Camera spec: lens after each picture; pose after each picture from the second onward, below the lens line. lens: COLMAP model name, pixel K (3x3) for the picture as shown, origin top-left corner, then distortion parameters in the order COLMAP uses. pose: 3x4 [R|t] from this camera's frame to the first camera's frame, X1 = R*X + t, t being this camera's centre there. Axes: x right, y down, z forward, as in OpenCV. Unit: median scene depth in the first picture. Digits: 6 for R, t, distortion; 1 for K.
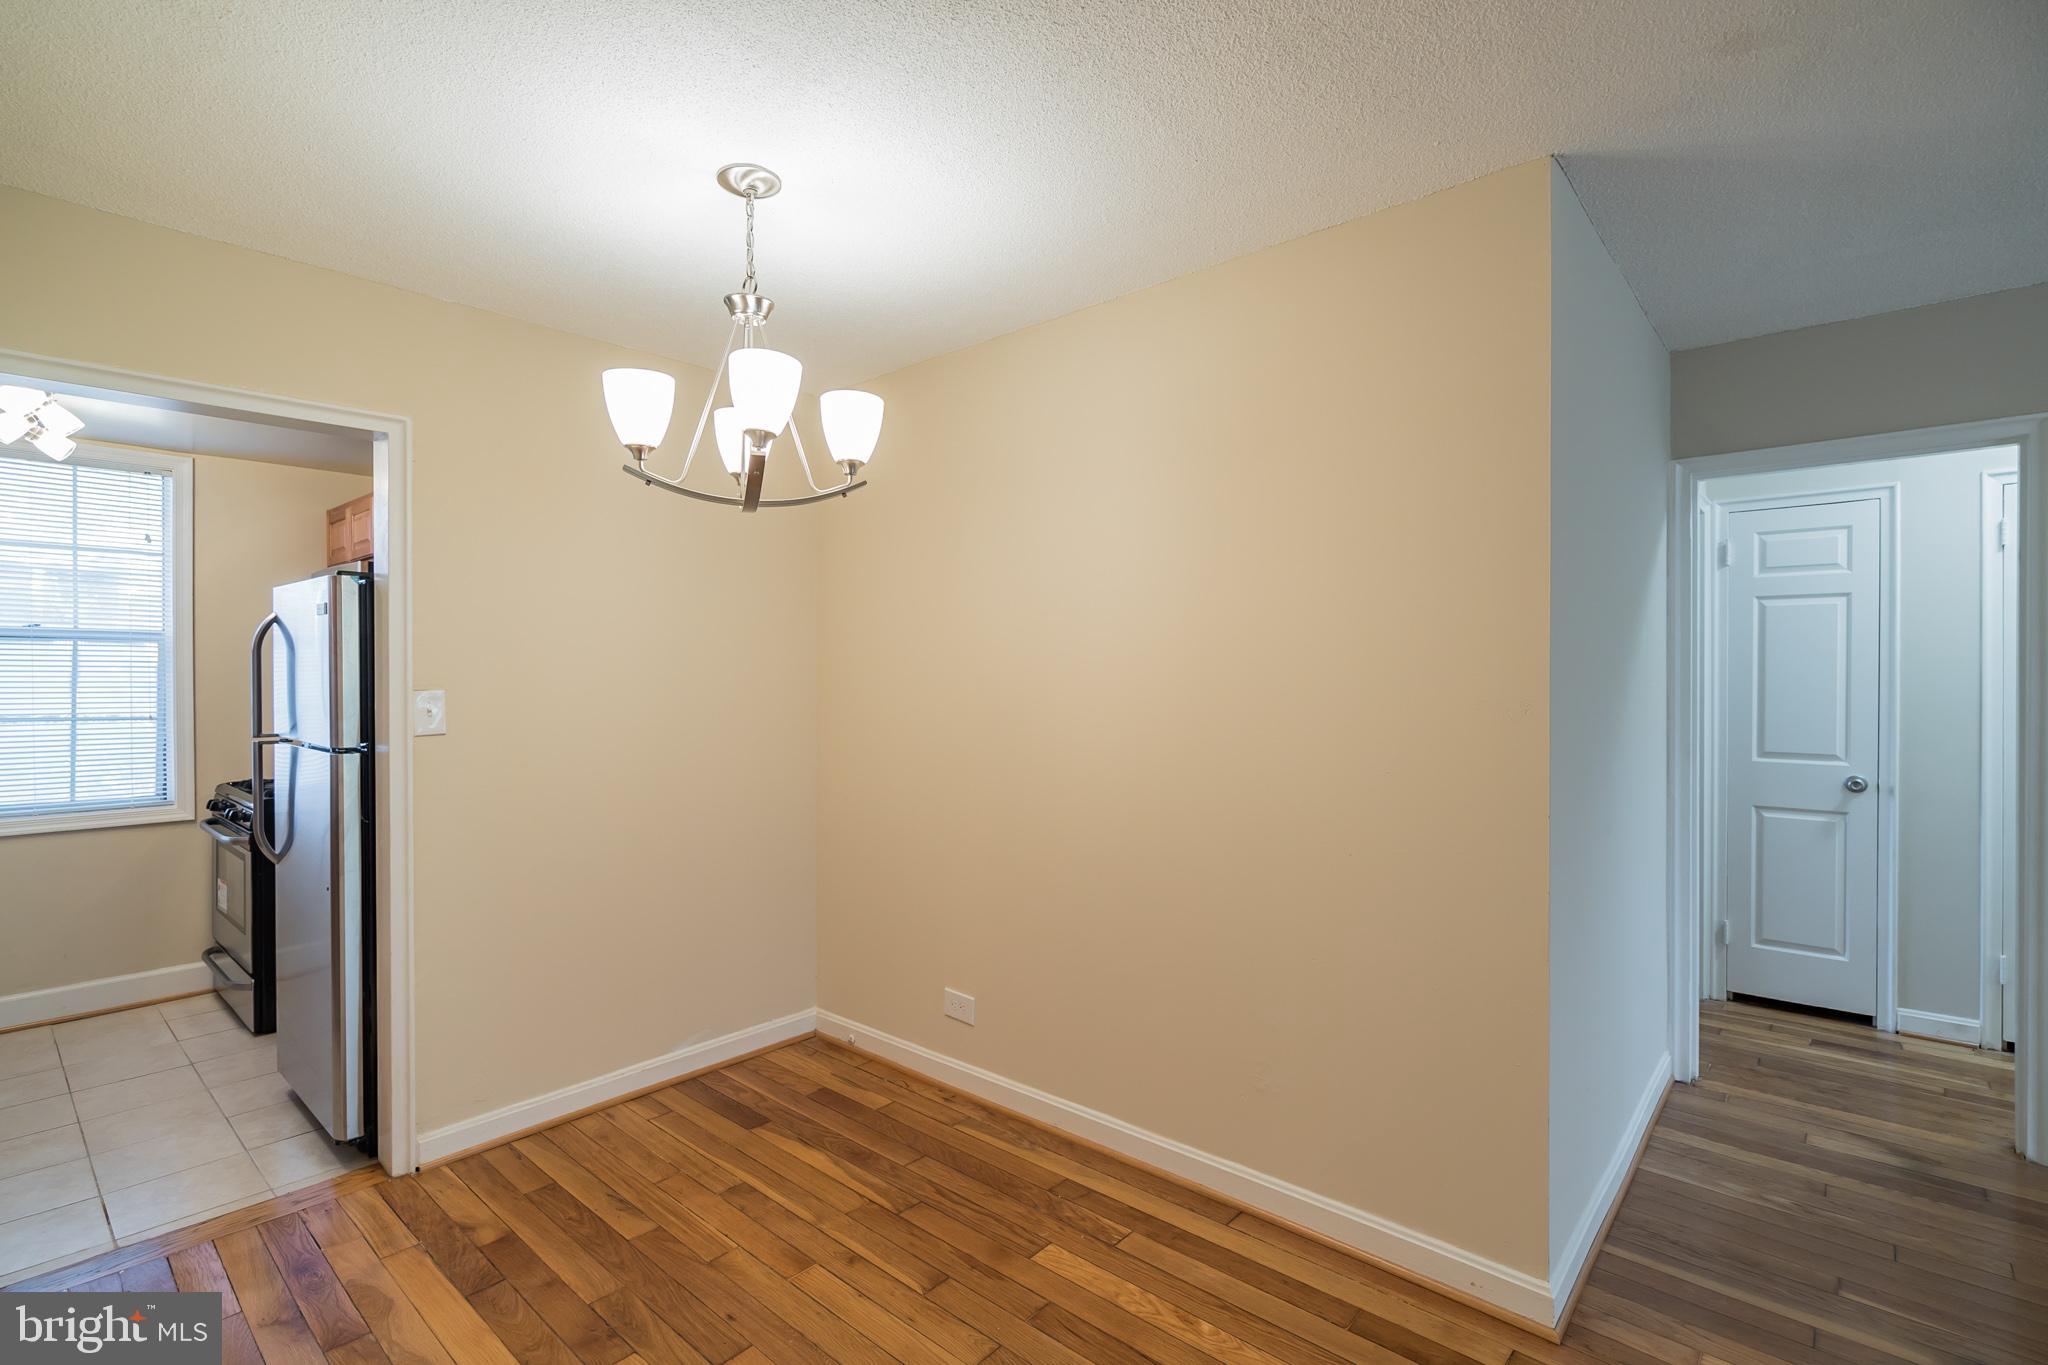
lens RADIAL K [[940.2, 0, 1027.4], [0, 940.2, 684.2], [0, 0, 1]] dist [0.000628, 0.000980]
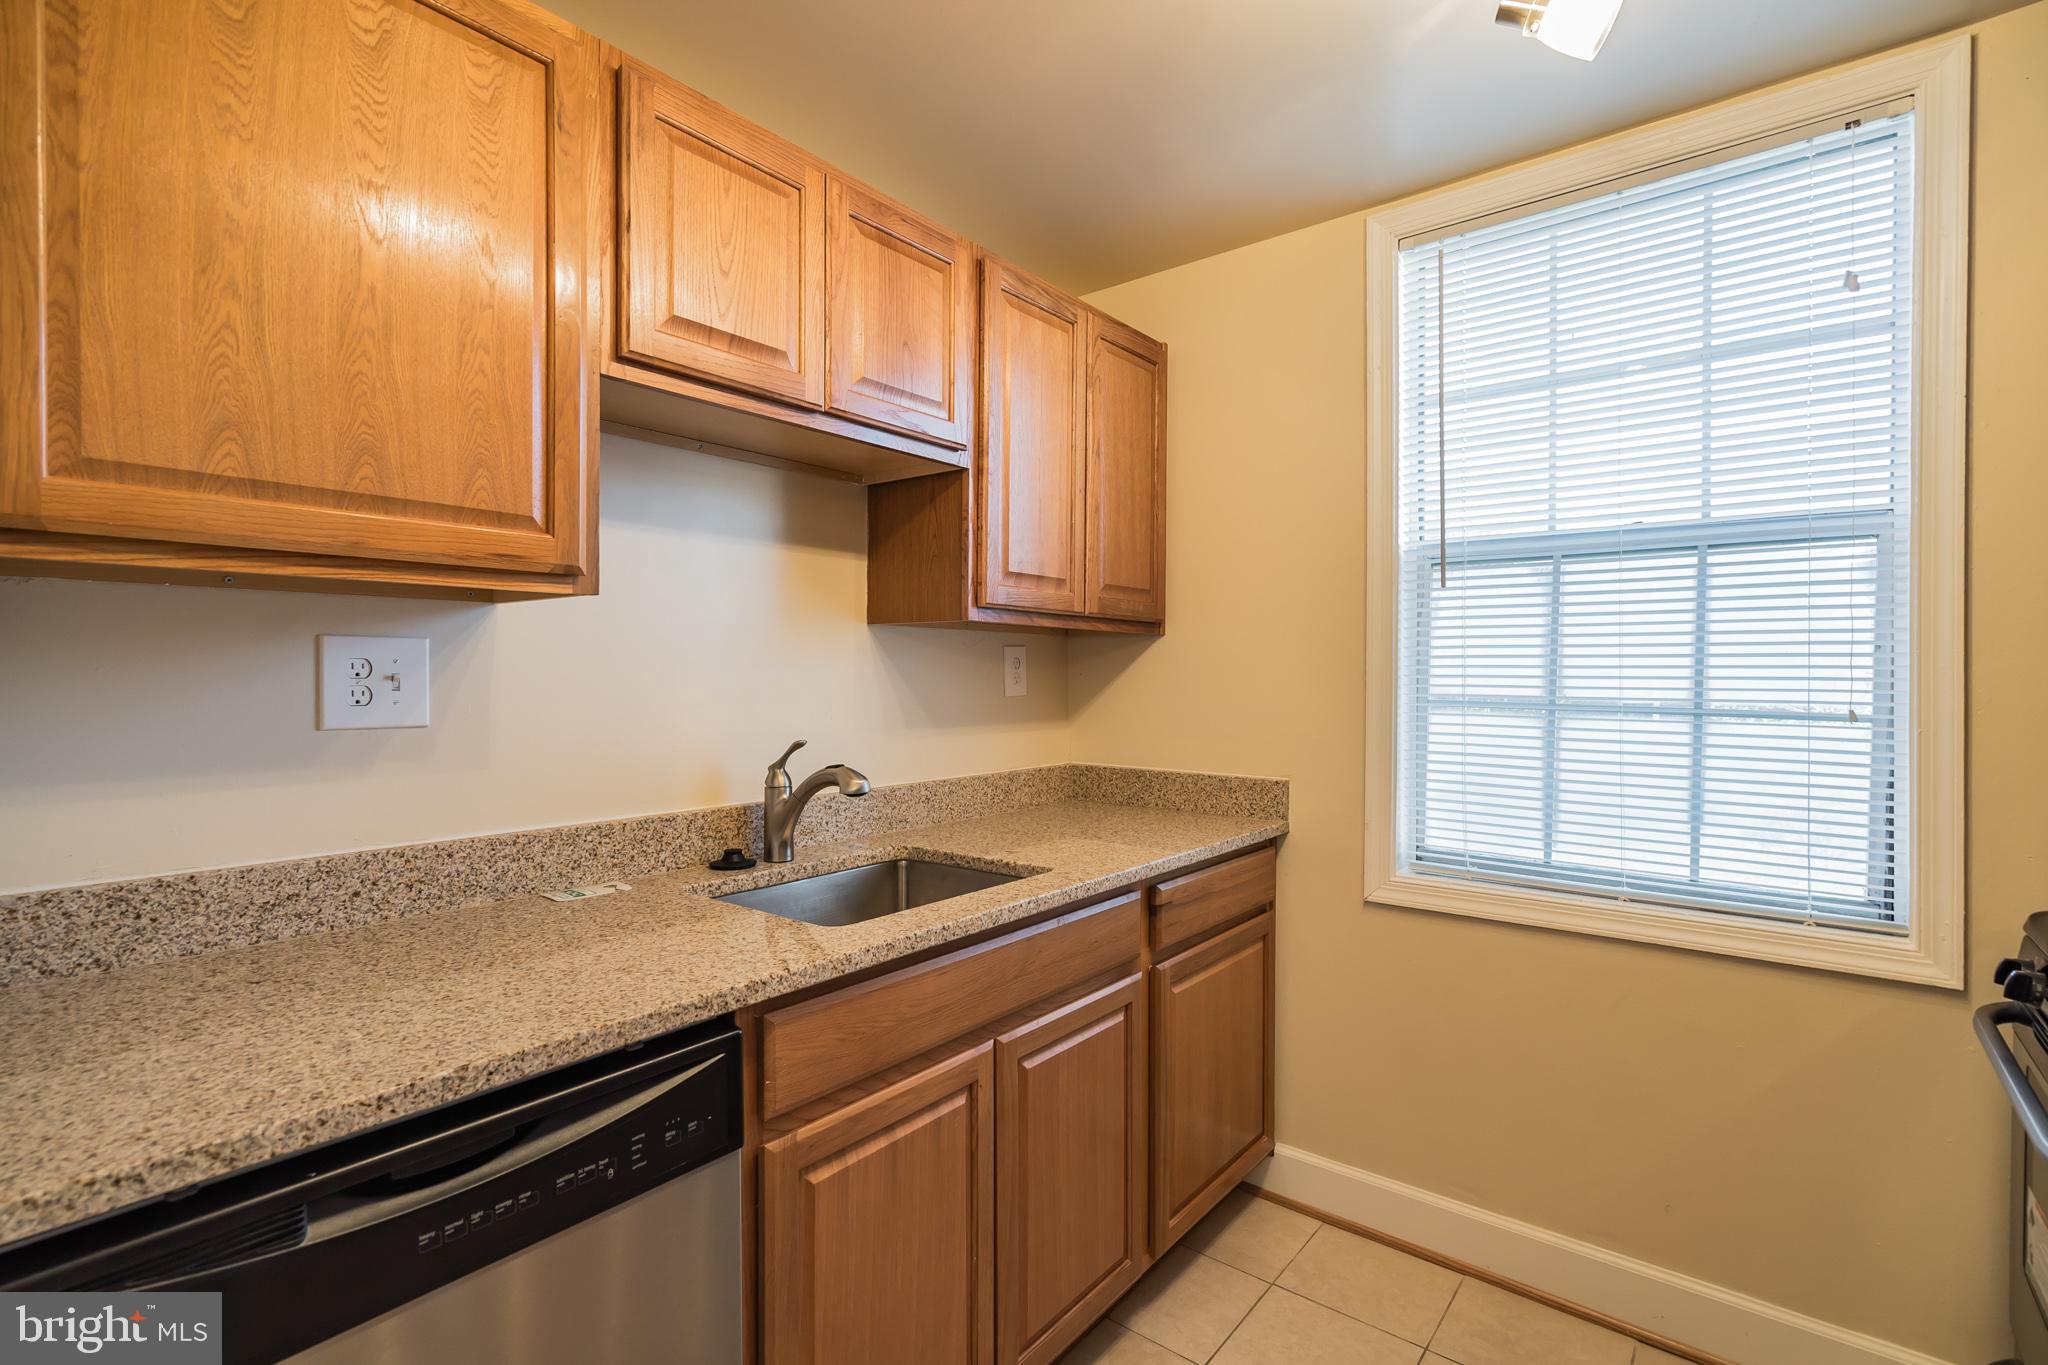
lens RADIAL K [[903.8, 0, 1035.5], [0, 903.8, 679.4], [0, 0, 1]] dist [-0.001801, 0.000049]
pose [[0.021187, 0.005560, -0.999760, -0.843554], [-0.009909, 0.999937, 0.005351, 0.032368], [0.999726, 0.009793, 0.021241, 0.982980]]
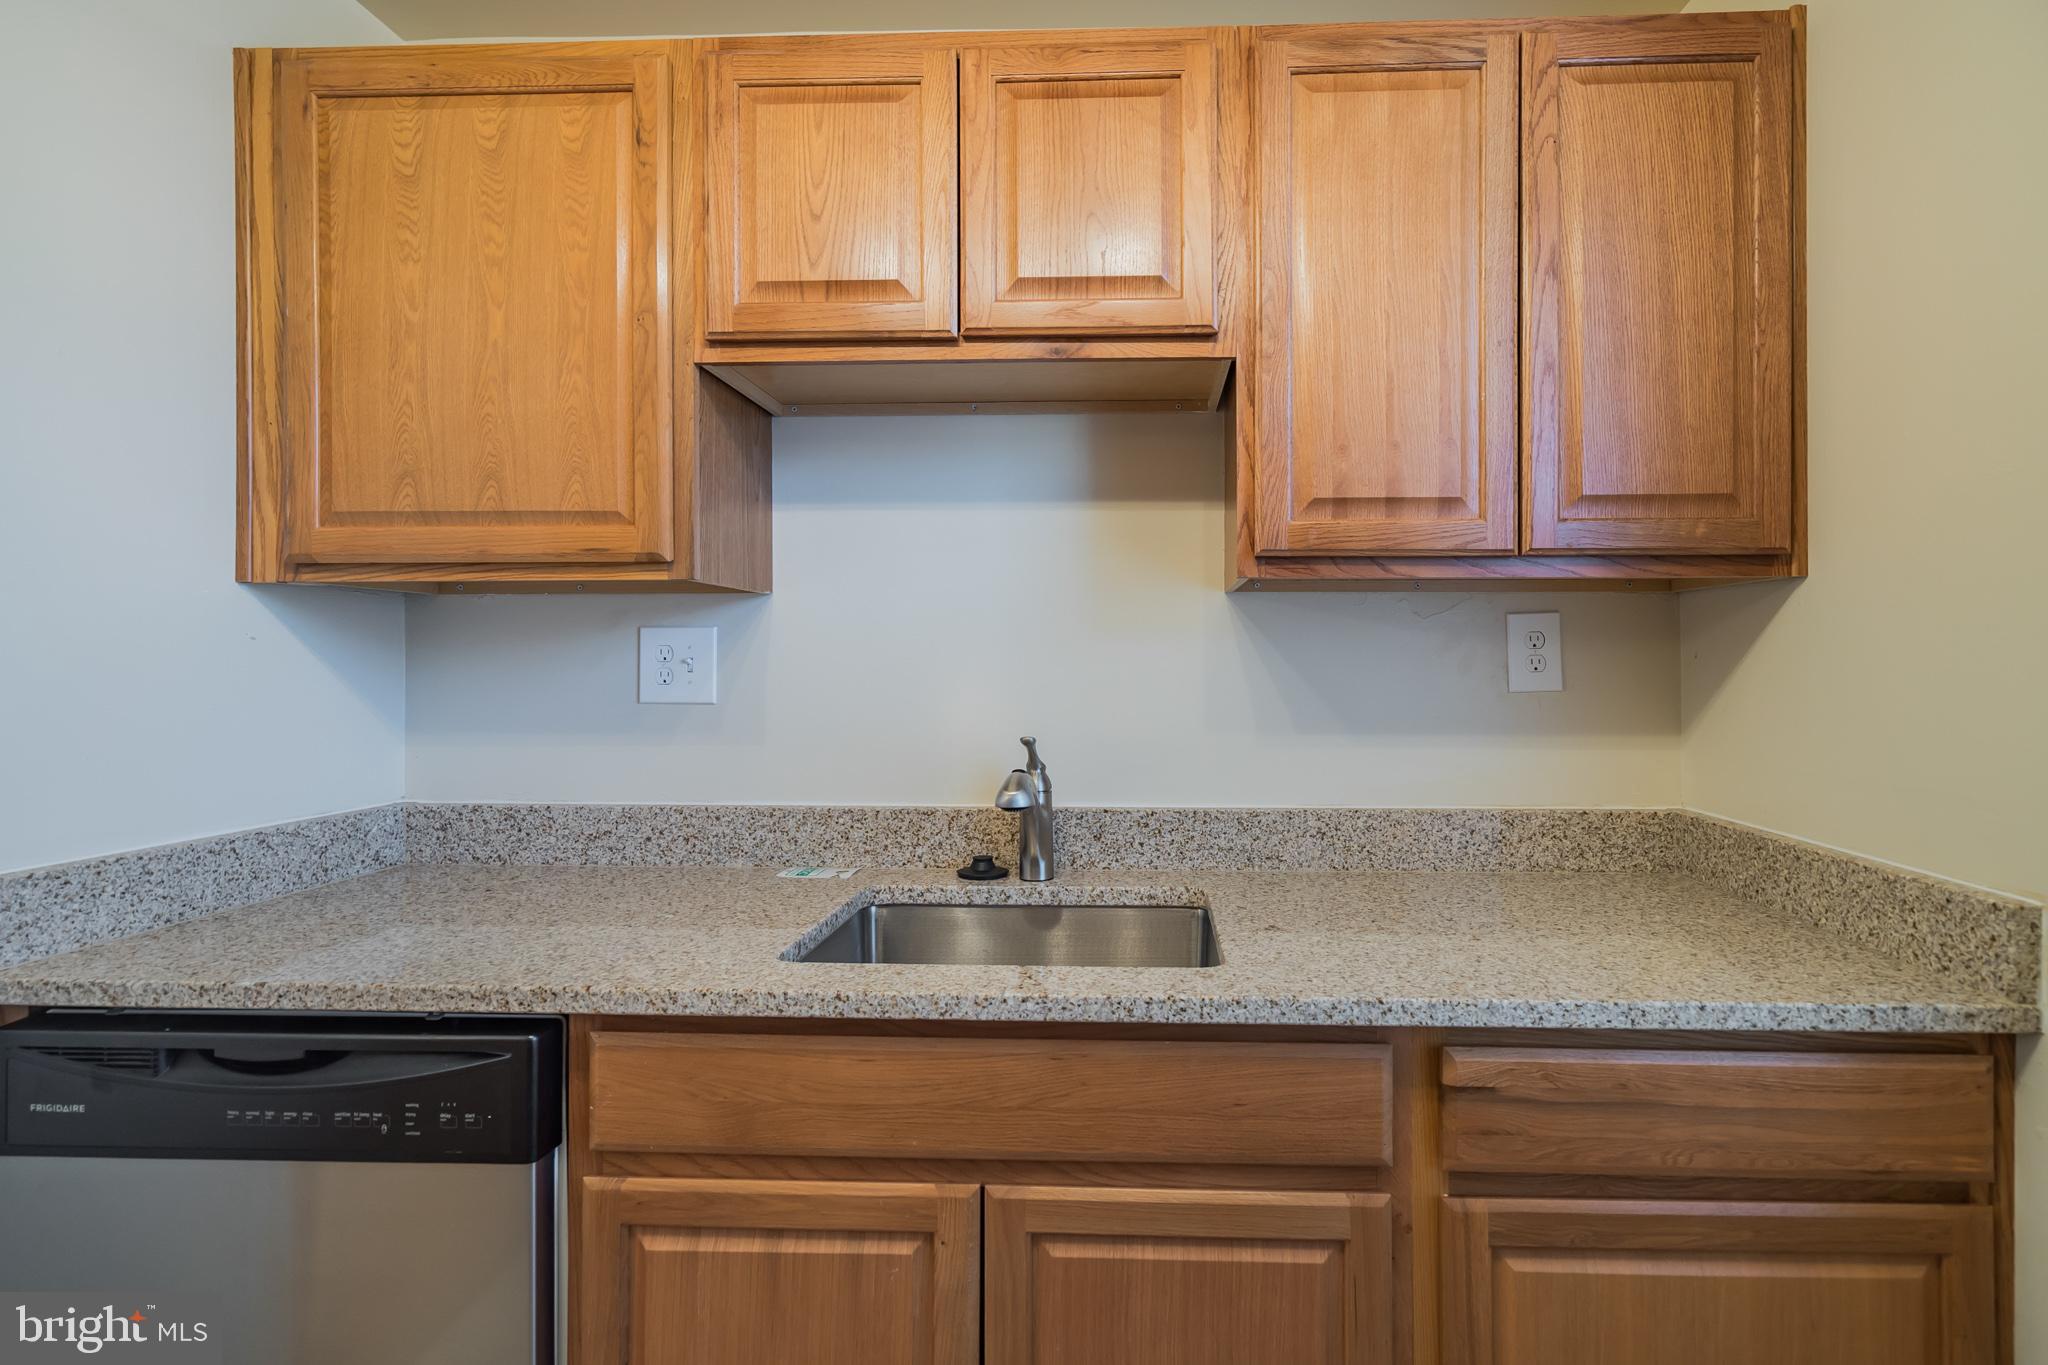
lens RADIAL K [[971.9, 0, 1121.4], [0, 971.9, 663.0], [0, 0, 1]] dist [-0.004122, 0.000457]
pose [[-0.782752, -0.001678, -0.622331, -1.176531], [-0.004409, 0.999986, 0.002849, 0.035465], [0.622318, 0.004974, -0.782749, 1.313116]]
